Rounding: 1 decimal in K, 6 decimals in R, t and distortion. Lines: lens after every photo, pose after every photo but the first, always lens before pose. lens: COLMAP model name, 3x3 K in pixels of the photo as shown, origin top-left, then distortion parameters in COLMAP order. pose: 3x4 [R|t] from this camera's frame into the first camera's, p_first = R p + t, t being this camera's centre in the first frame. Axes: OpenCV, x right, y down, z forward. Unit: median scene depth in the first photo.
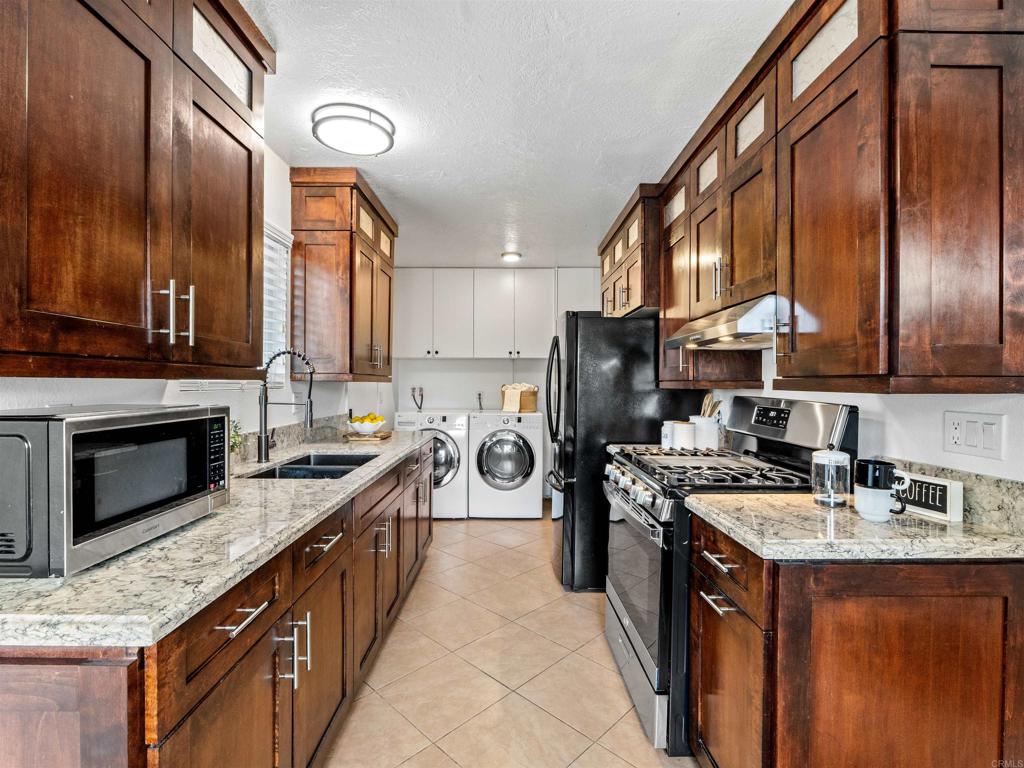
lens RADIAL K [[492.4, 0, 513.4], [0, 492.4, 383.4], [0, 0, 1]] dist [-0.006822, 0.000695]
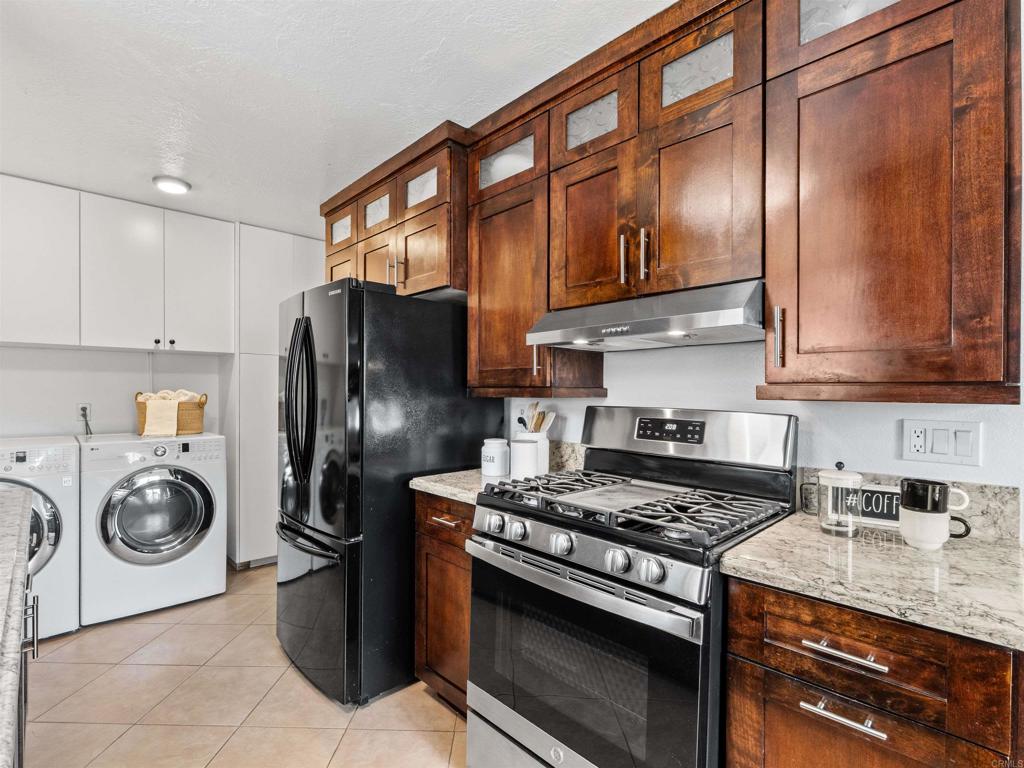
lens RADIAL K [[492.4, 0, 509.3], [0, 492.4, 394.1], [0, 0, 1]] dist [-0.006822, 0.000695]
pose [[0.726410, -0.004869, 0.687244, -0.216947], [-0.001298, 0.999963, 0.008456, -0.001324], [-0.687260, -0.007035, 0.726377, 0.467844]]
